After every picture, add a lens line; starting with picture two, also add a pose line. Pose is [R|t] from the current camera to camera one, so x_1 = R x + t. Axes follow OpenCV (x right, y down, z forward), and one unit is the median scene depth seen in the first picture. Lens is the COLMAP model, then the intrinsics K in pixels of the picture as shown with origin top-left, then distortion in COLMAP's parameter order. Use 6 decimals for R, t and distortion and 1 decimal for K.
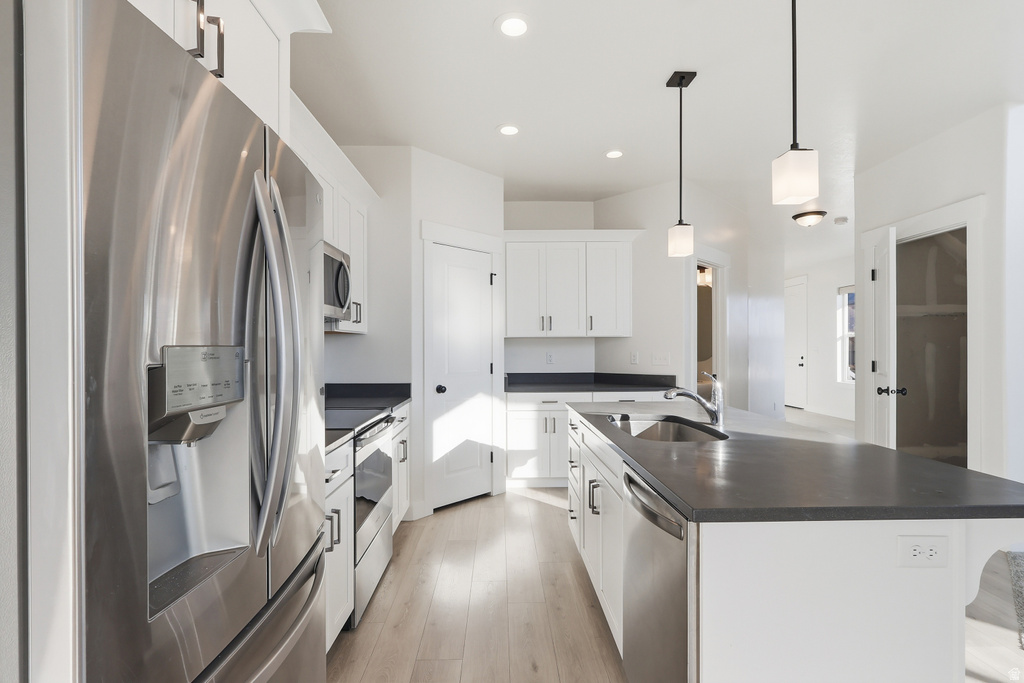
lens RADIAL K [[478.5, 0, 510.0], [0, 478.5, 344.7], [0, 0, 1]] dist [0.002841, 0.000163]
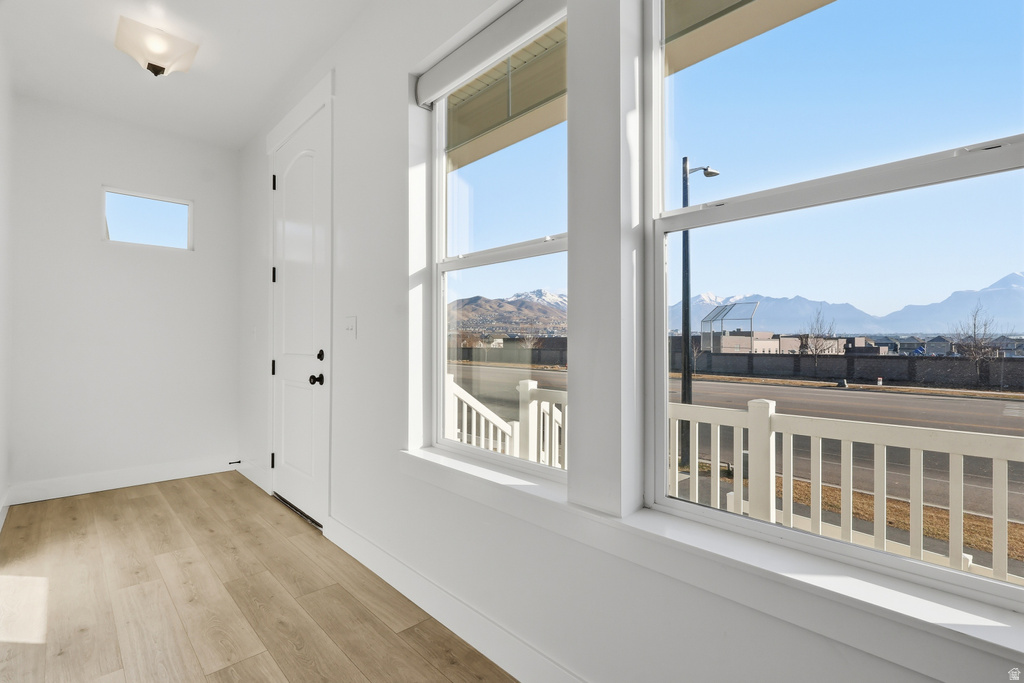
lens RADIAL K [[478.5, 0, 511.4], [0, 478.5, 340.9], [0, 0, 1]] dist [0.002841, 0.000163]
pose [[0.738508, 0.000524, 0.674245, 0.552616], [0.000131, 1.000000, -0.000921, 0.020887], [-0.674245, 0.000768, 0.738508, 0.777938]]
